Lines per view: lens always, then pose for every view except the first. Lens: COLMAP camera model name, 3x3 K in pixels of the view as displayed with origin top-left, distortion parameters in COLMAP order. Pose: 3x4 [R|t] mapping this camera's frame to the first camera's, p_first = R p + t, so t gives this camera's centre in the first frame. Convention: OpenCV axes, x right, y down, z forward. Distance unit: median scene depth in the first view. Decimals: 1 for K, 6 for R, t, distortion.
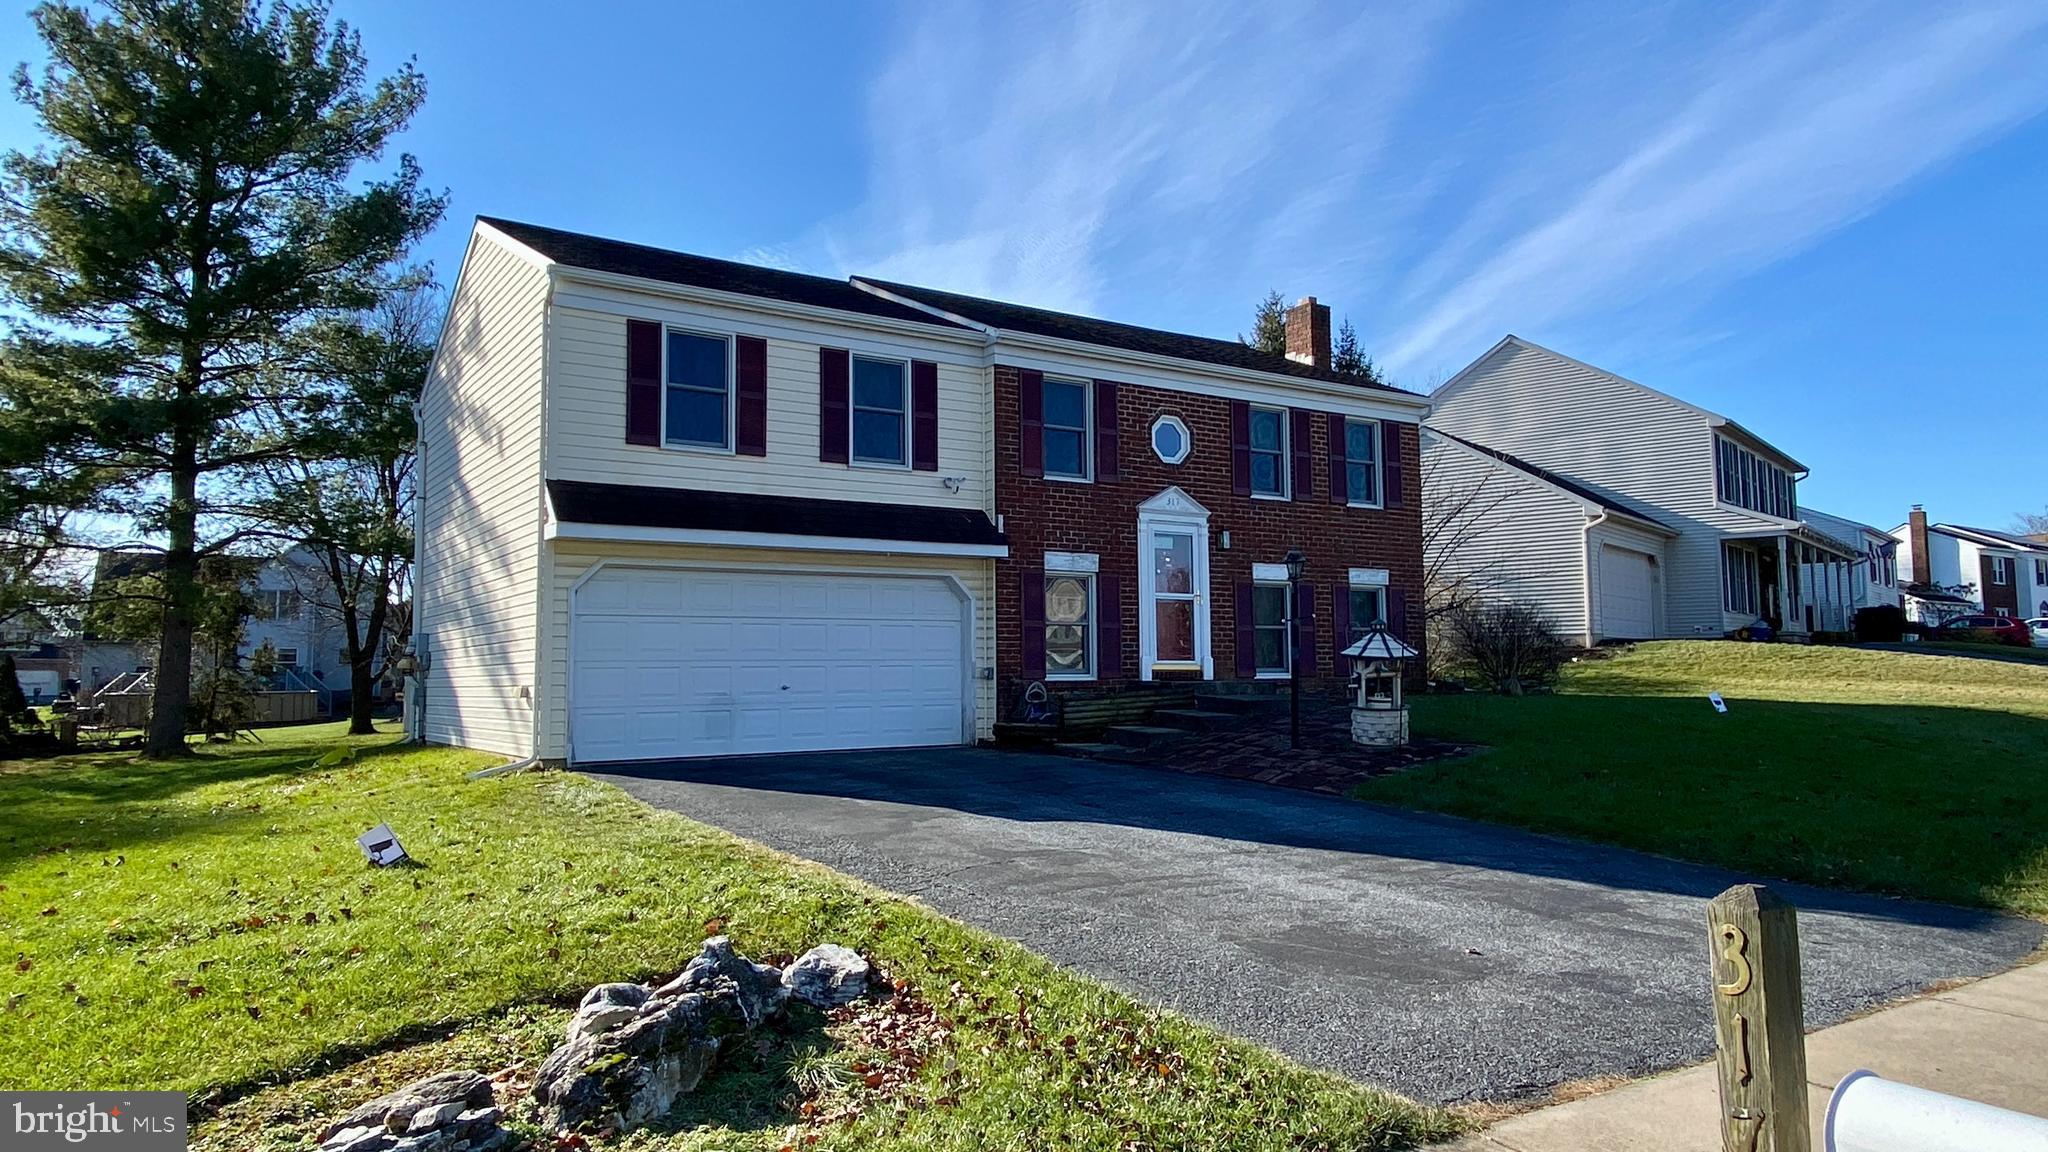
lens RADIAL K [[1336.3, 0, 973.2], [0, 1336.3, 550.1], [0, 0, 1]] dist [0.005919, -0.015078]
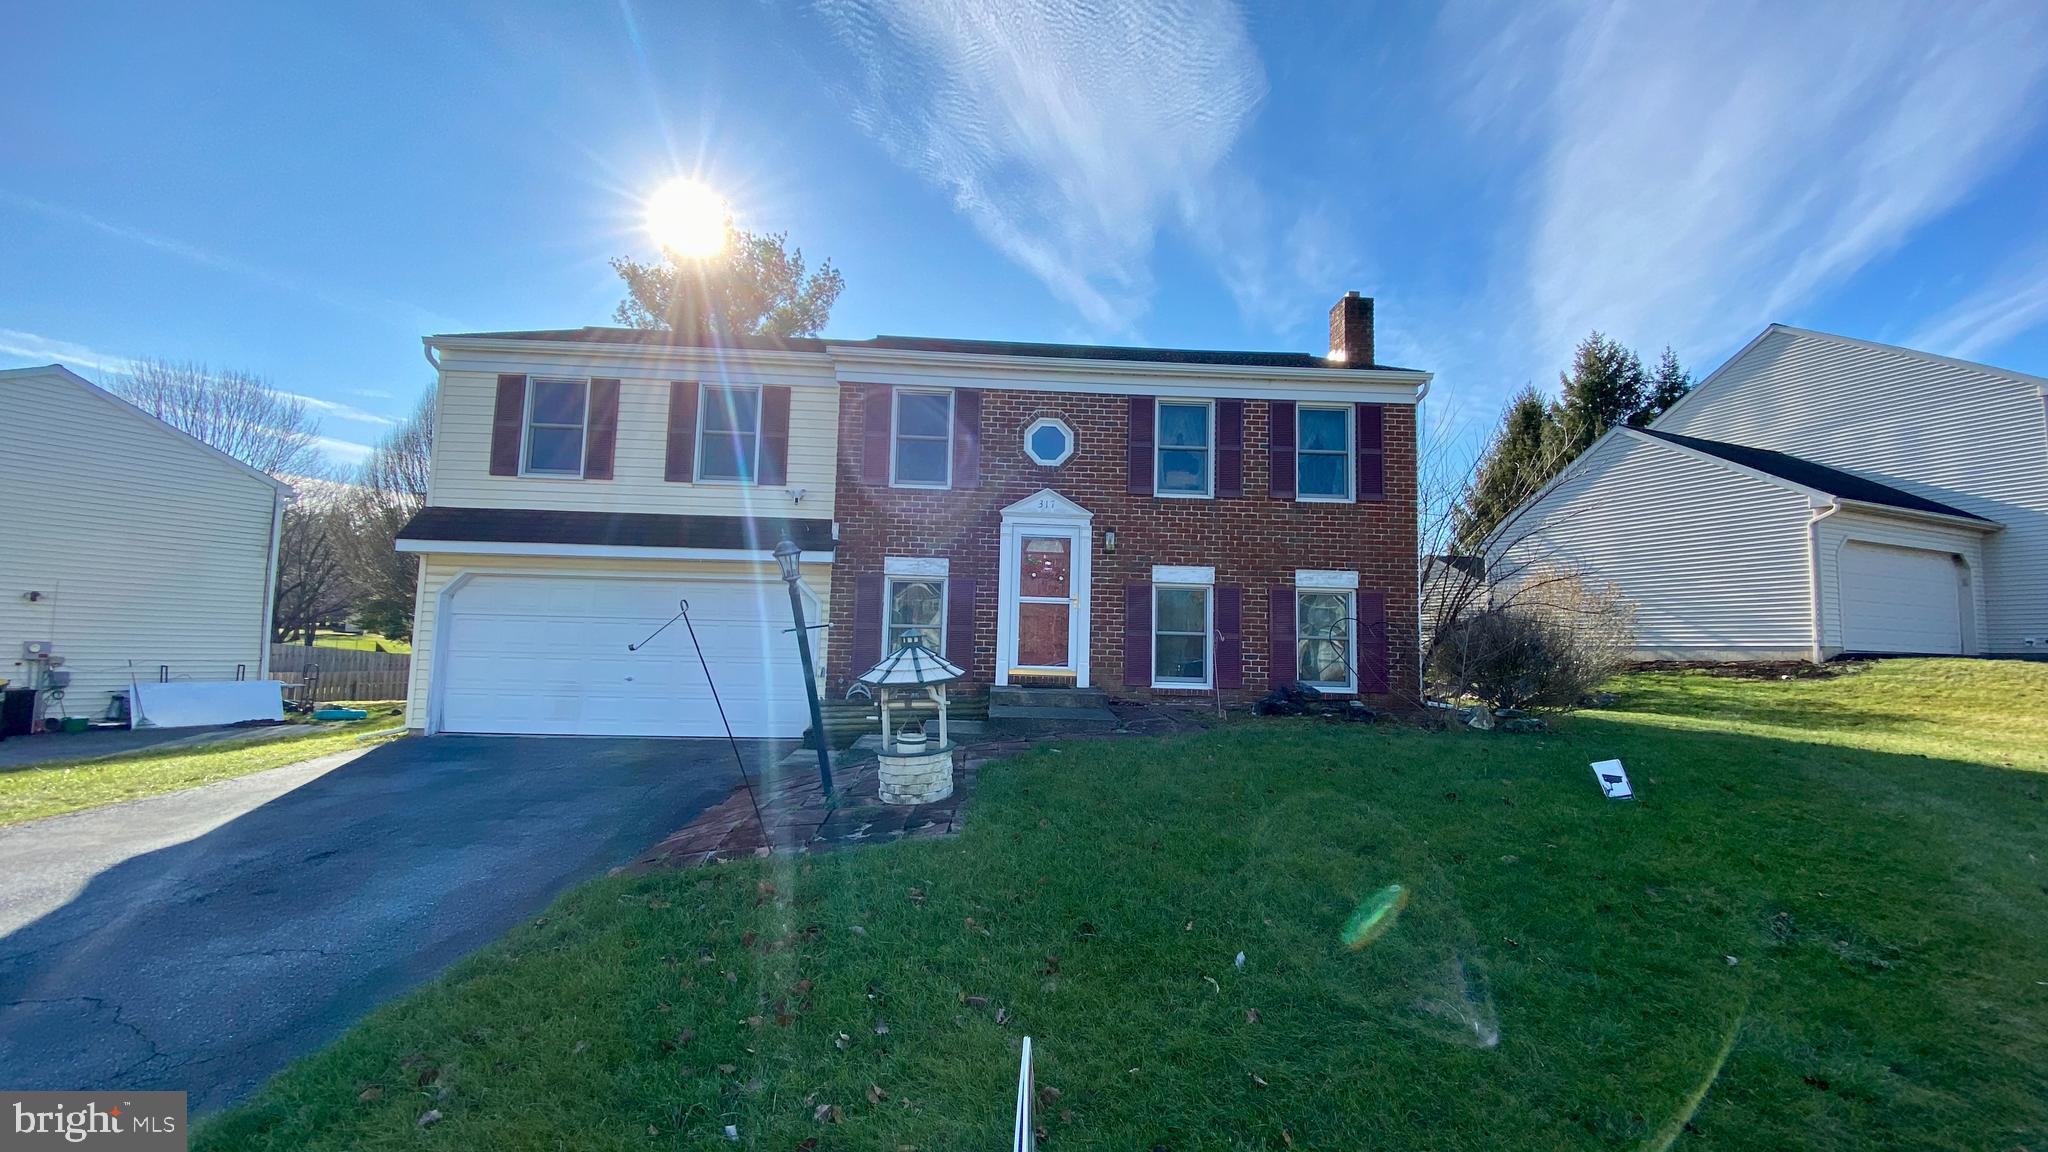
lens RADIAL K [[832.0, 0, 1022.2], [0, 832.0, 577.6], [0, 0, 1]] dist [0.000920, -0.010861]
pose [[0.871529, -0.011104, -0.490218, 0.440347], [0.014499, 0.999890, 0.003127, 0.015731], [0.490130, -0.009832, 0.871594, 0.463996]]
